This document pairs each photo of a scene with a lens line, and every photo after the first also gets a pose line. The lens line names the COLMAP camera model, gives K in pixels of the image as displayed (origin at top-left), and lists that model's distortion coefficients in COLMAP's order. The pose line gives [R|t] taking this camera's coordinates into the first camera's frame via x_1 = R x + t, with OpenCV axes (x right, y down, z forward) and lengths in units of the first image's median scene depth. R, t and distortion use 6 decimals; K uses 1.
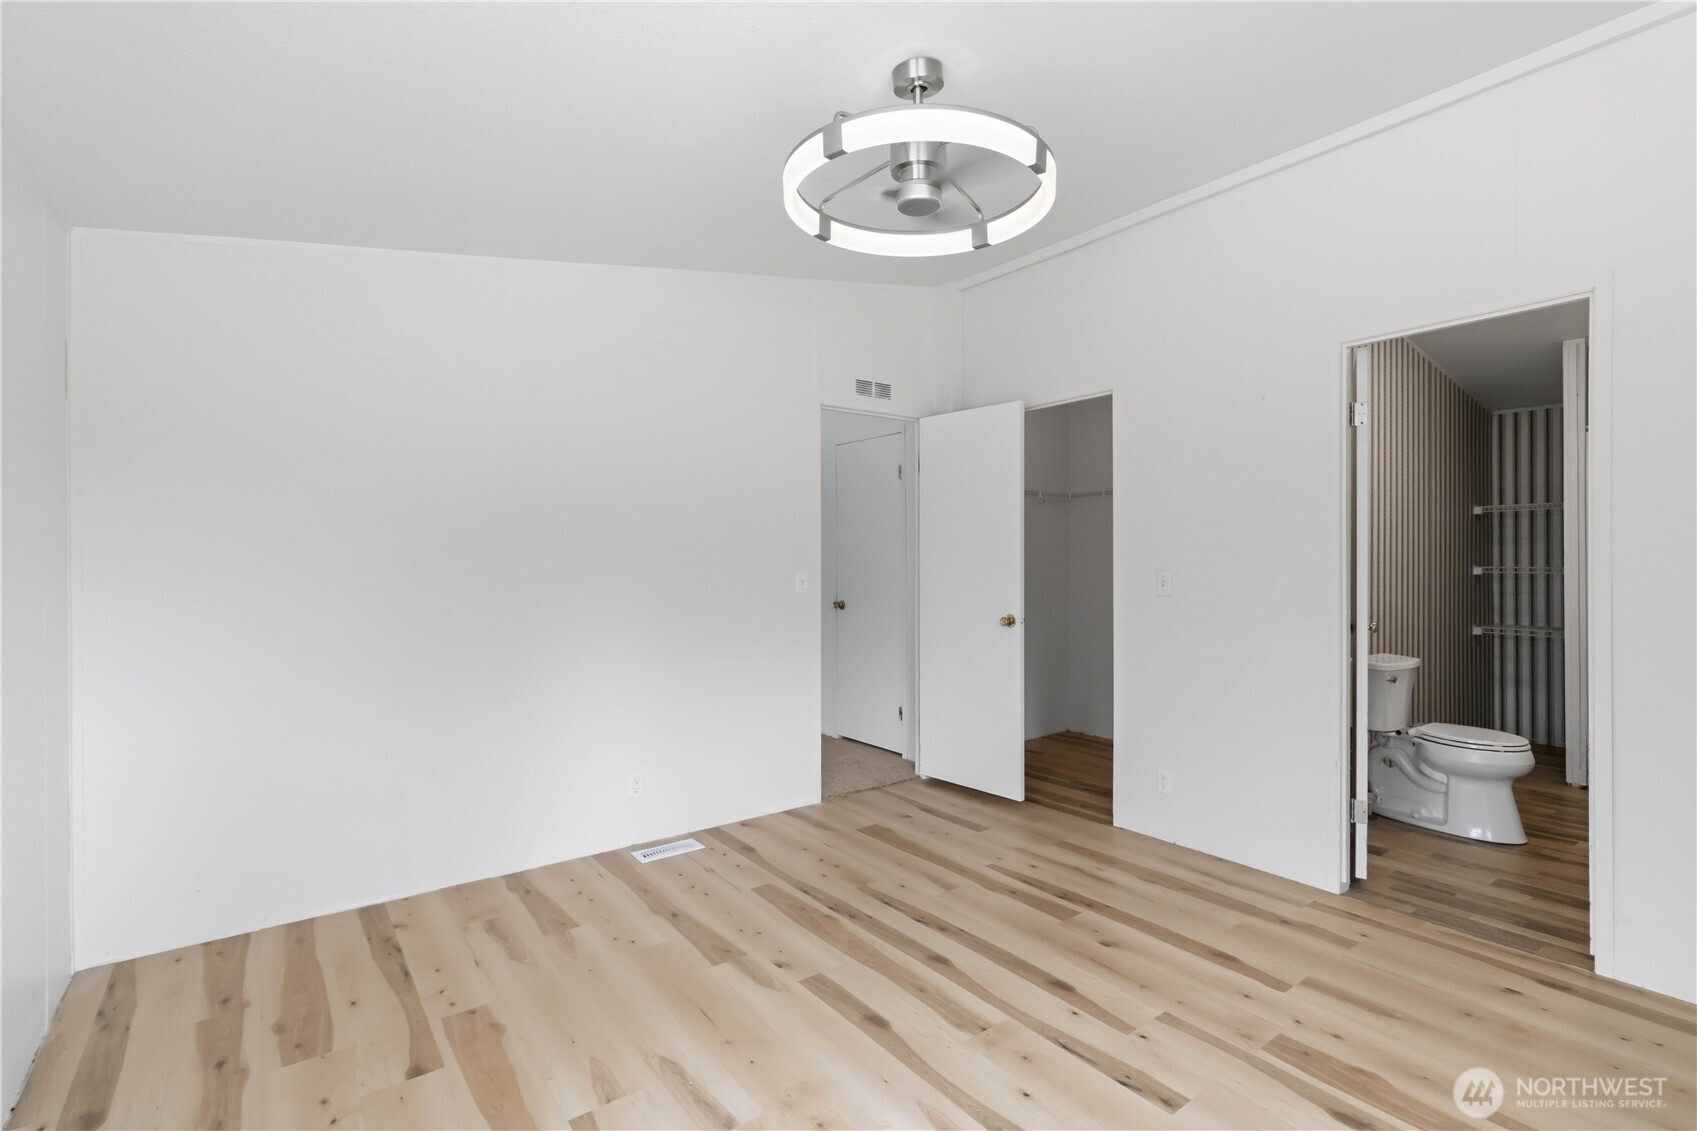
lens RADIAL K [[804.6, 0, 876.1], [0, 804.6, 556.7], [0, 0, 1]] dist [0.000877, 0.000168]
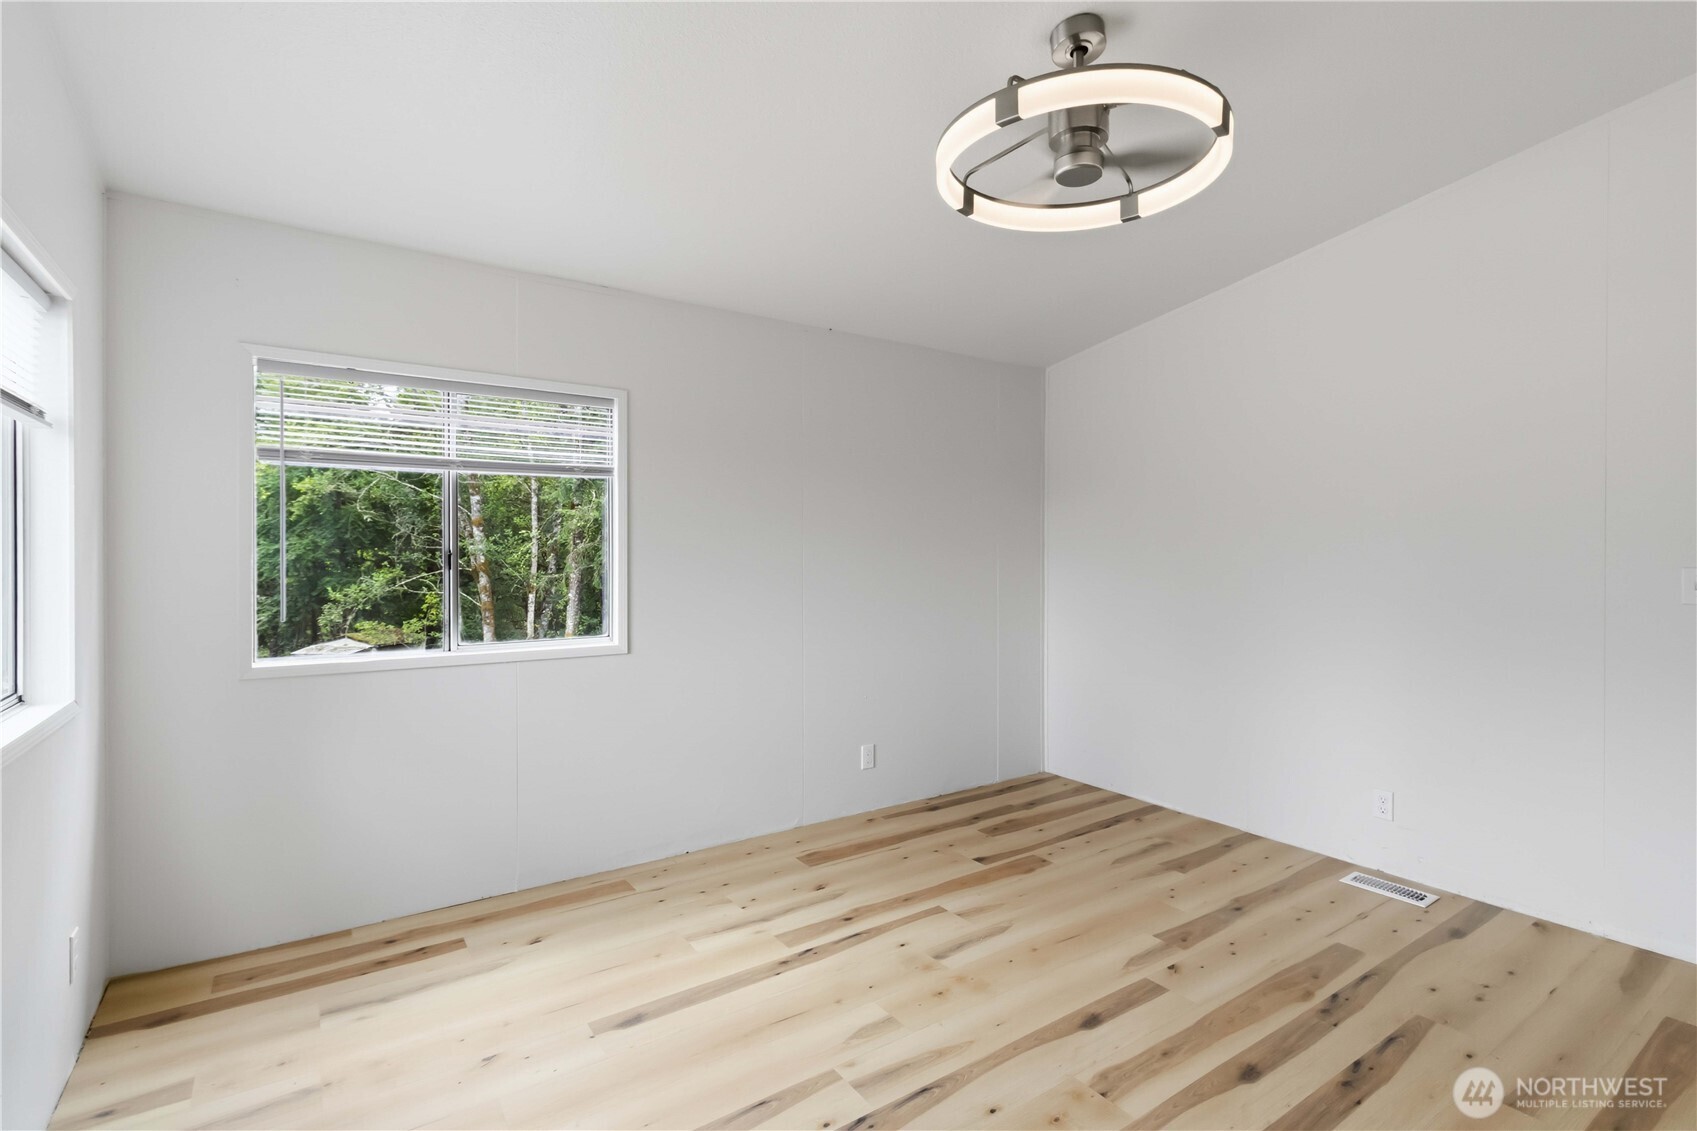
lens RADIAL K [[804.6, 0, 876.1], [0, 804.6, 556.7], [0, 0, 1]] dist [0.000877, 0.000168]
pose [[-0.039378, 0.011279, -0.999161, 0.813571], [0.001440, 0.999936, 0.011231, 0.000221], [0.999223, -0.000996, -0.039392, 0.643928]]
